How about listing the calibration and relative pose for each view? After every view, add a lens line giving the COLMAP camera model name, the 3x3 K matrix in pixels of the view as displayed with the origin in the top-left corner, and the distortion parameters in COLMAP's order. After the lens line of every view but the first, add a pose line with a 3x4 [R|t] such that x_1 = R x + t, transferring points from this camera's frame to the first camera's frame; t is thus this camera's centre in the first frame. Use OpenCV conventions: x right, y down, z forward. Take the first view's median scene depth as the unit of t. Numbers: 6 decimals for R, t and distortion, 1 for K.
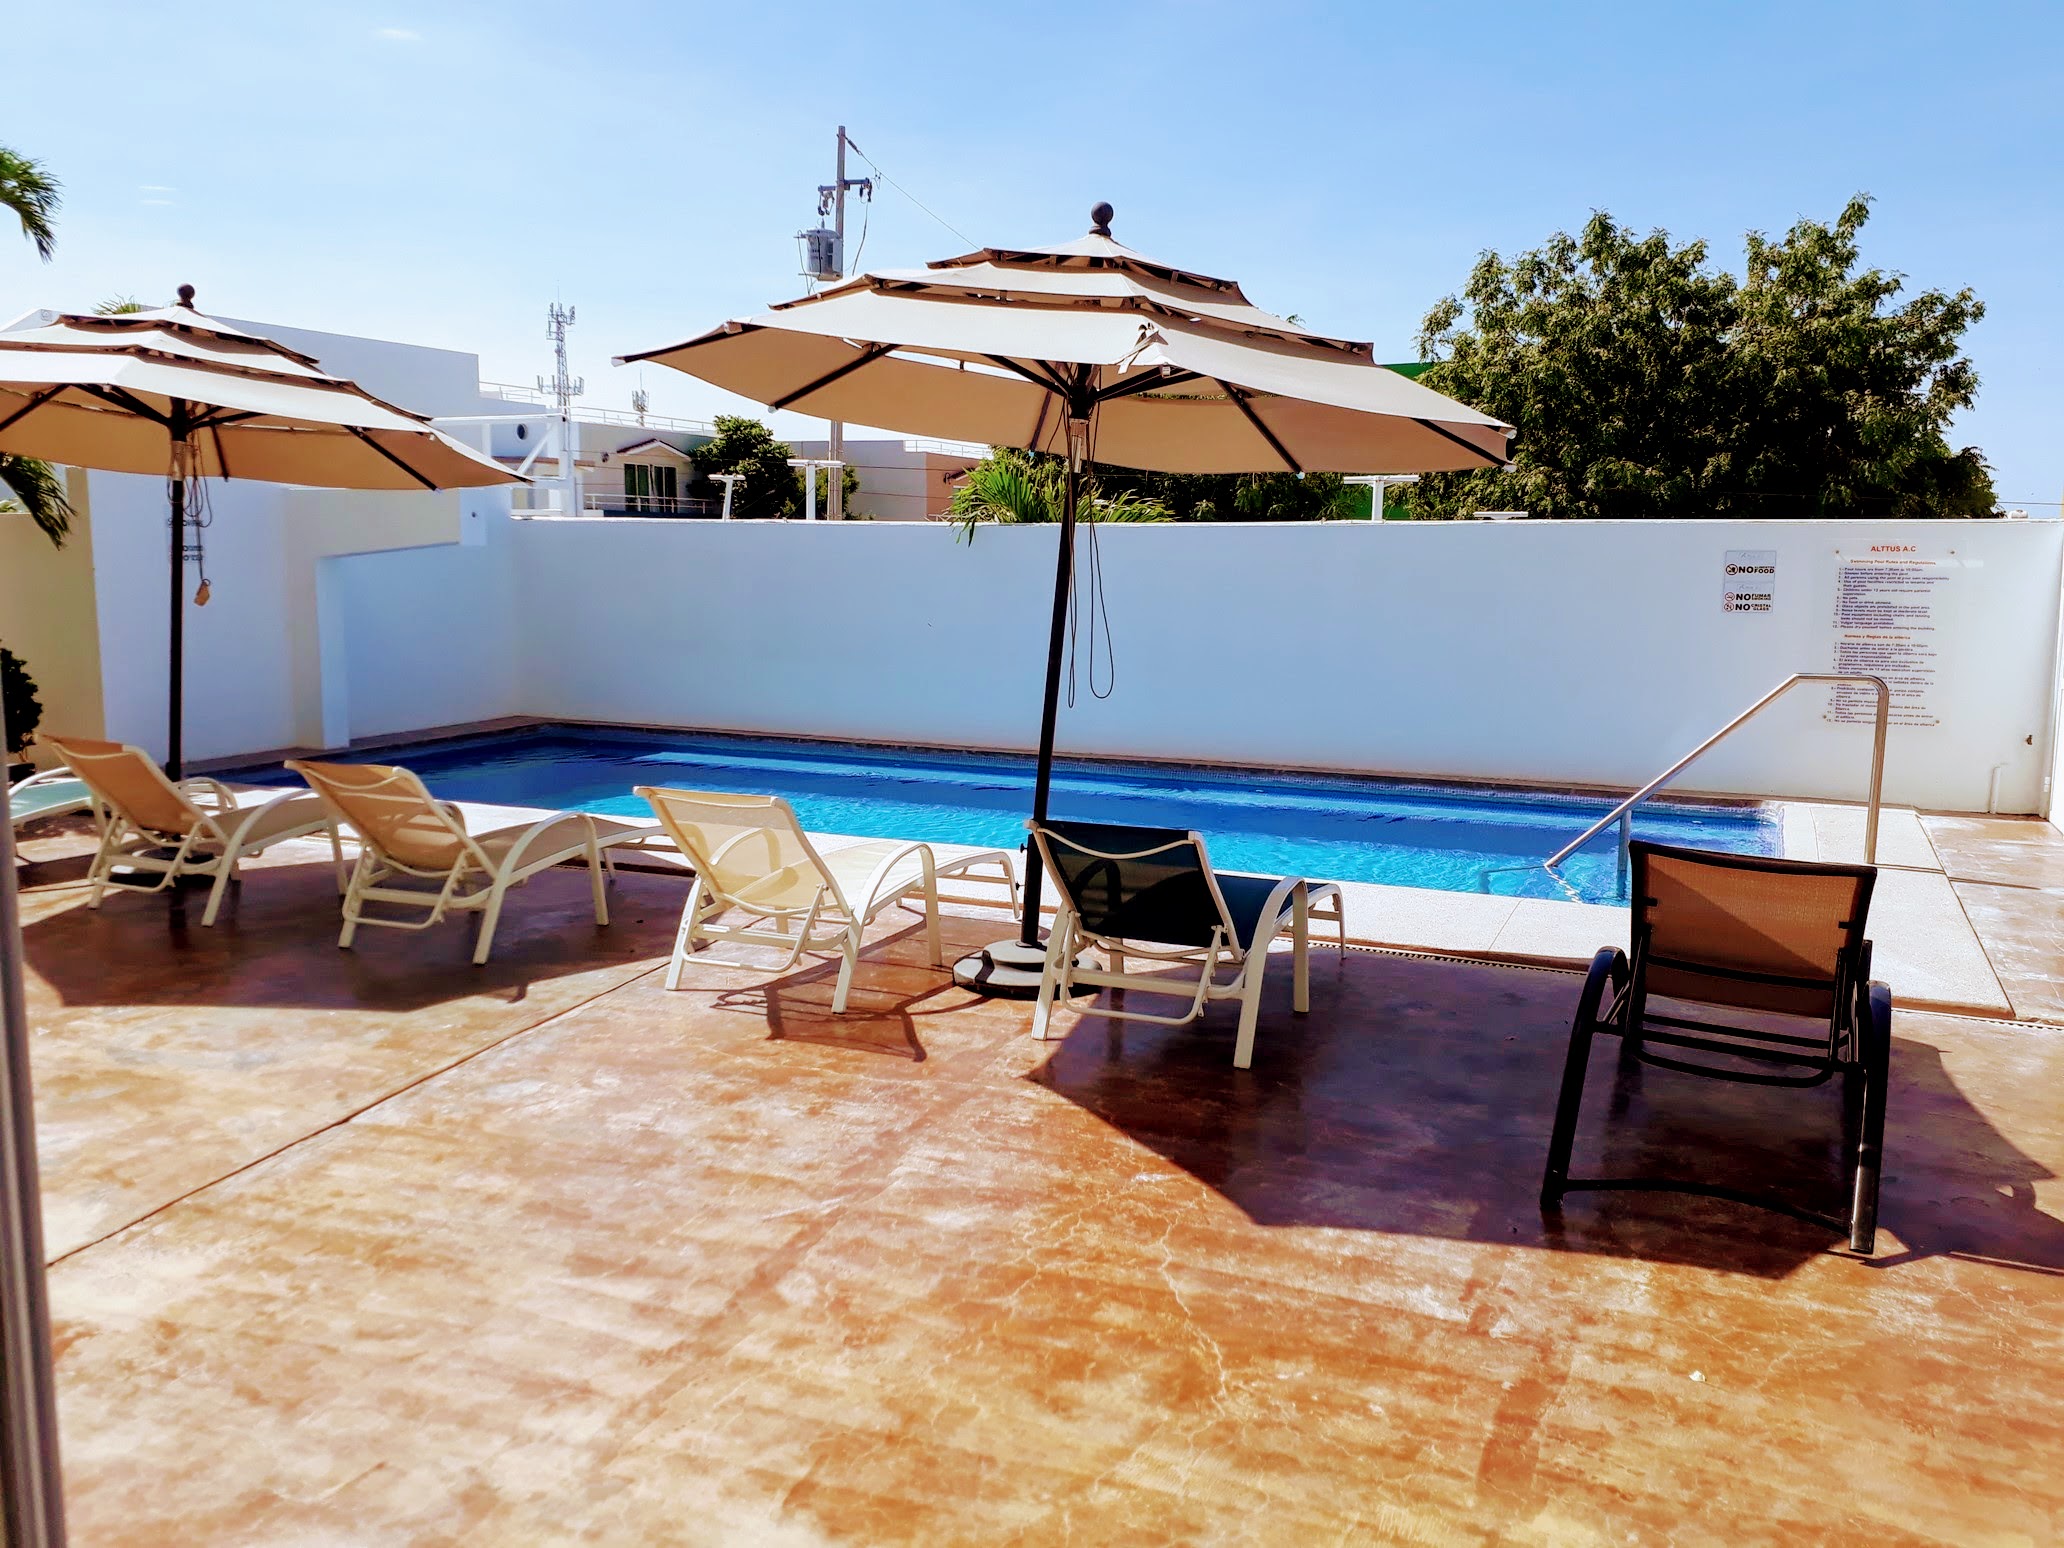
lens RADIAL K [[1630.5, 0, 1032.0], [0, 1630.5, 774.0], [0, 0, 1]] dist [0.029409, 0.001027]
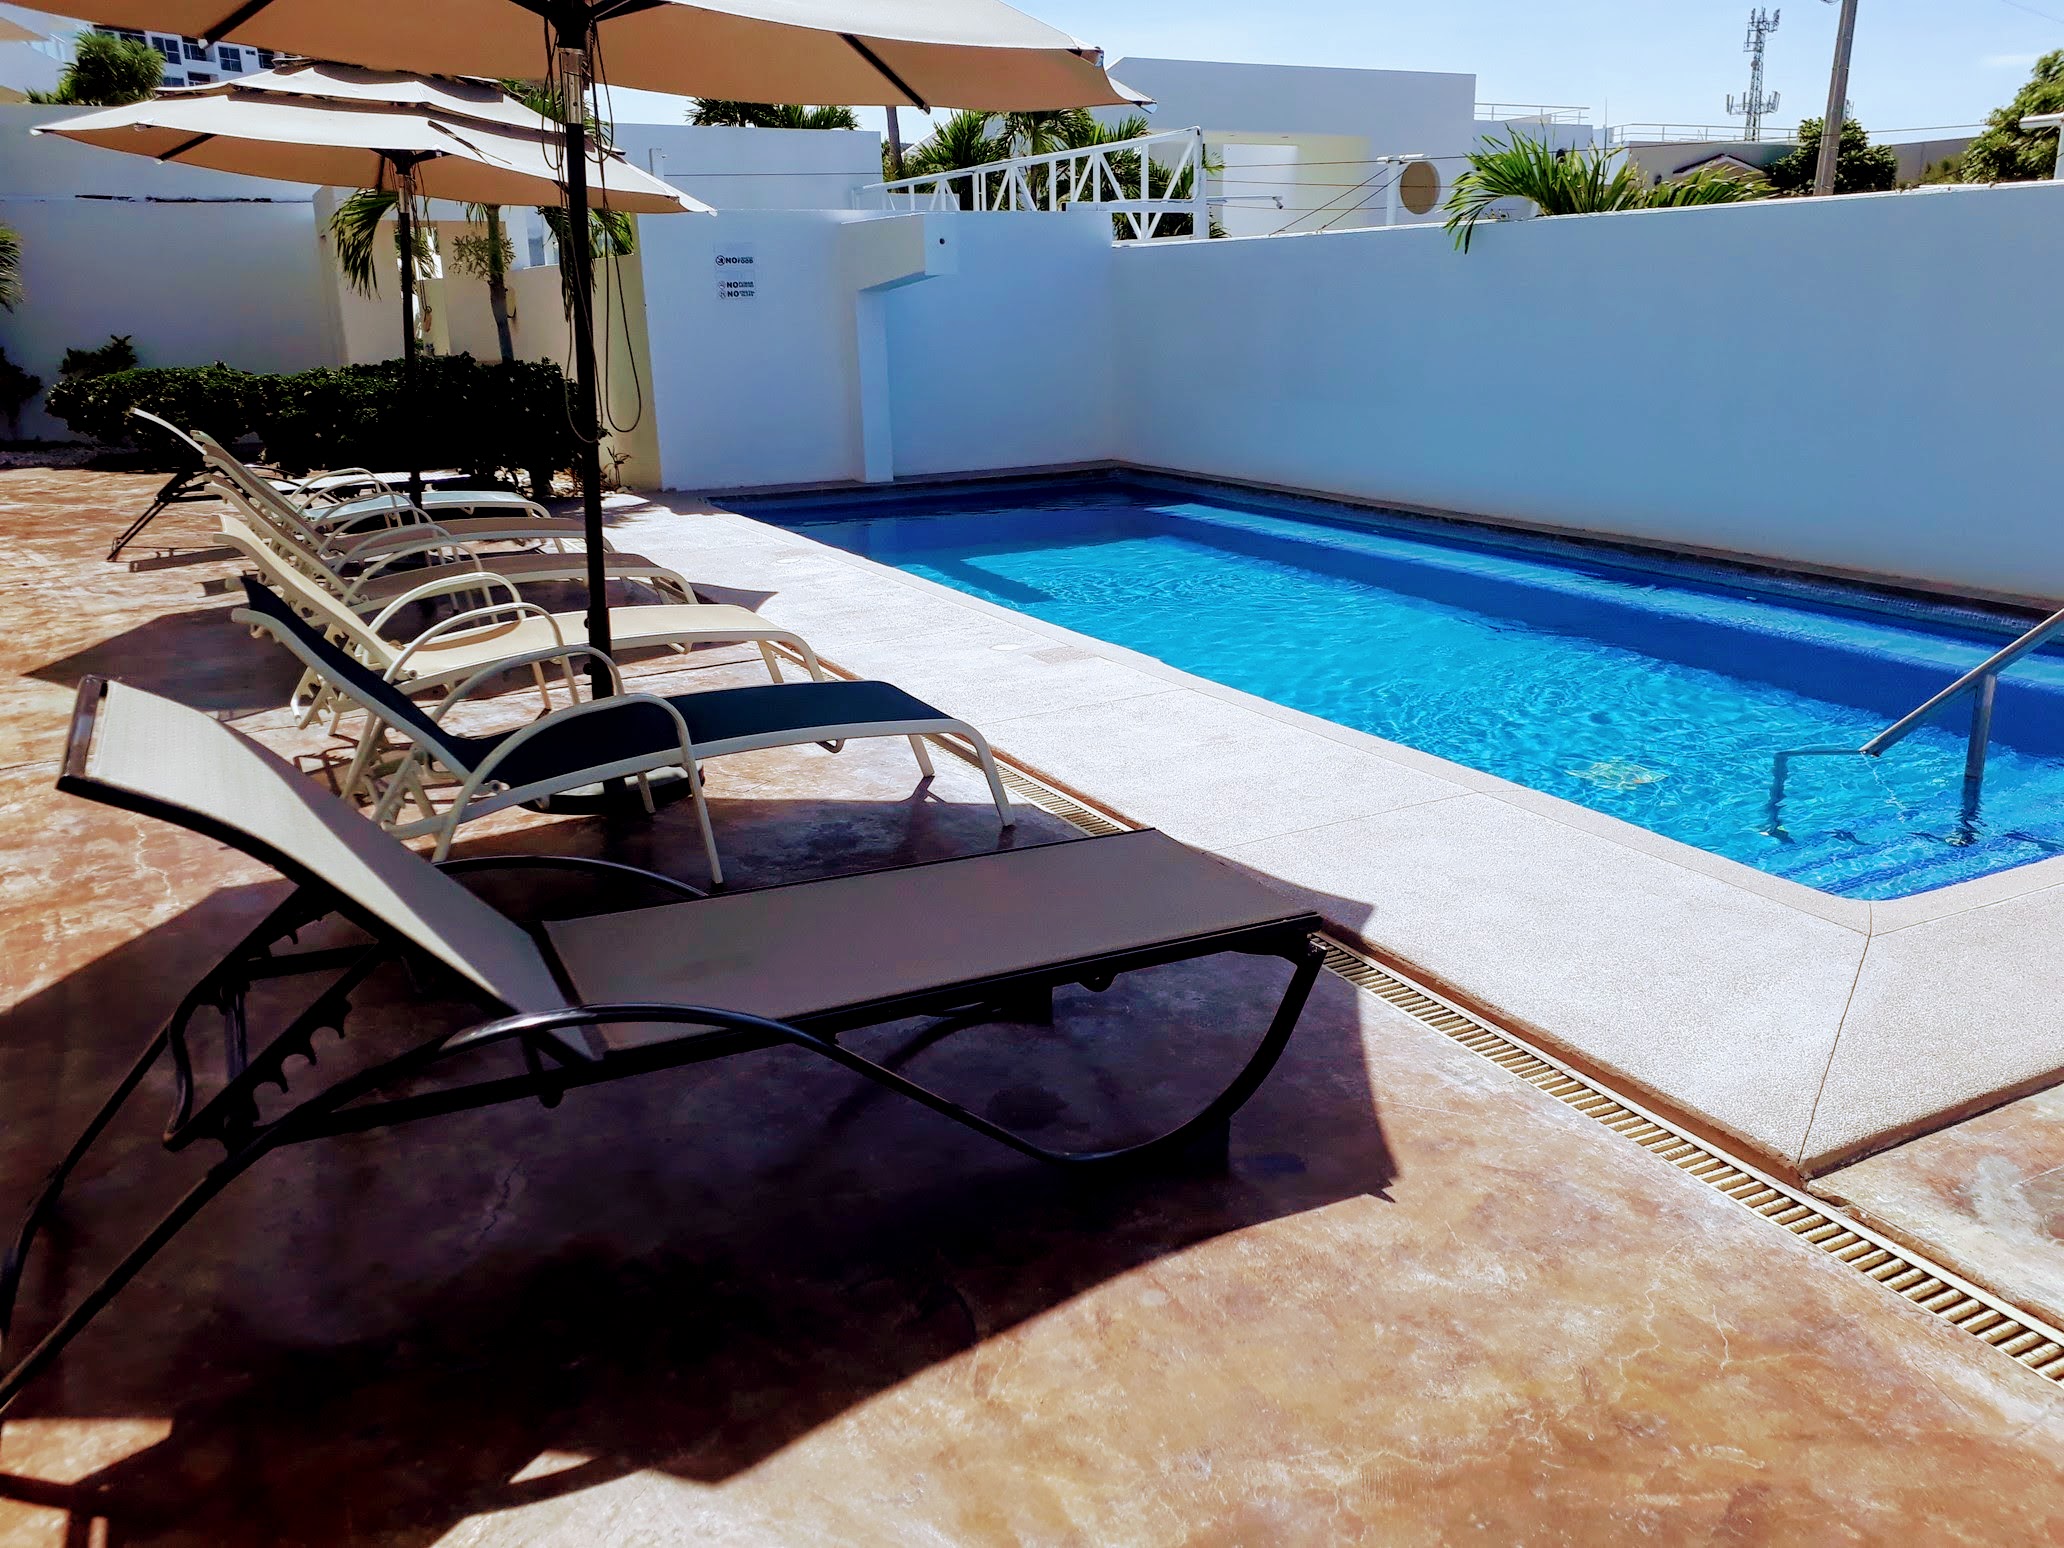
lens RADIAL K [[1636.2, 0, 1032.0], [0, 1636.2, 774.0], [0, 0, 1]] dist [0.003634, -0.003828]
pose [[0.778810, 0.151982, -0.608569, 0.292611], [-0.059745, 0.983765, 0.169223, -0.013585], [0.624408, -0.095433, 0.775247, 0.219281]]
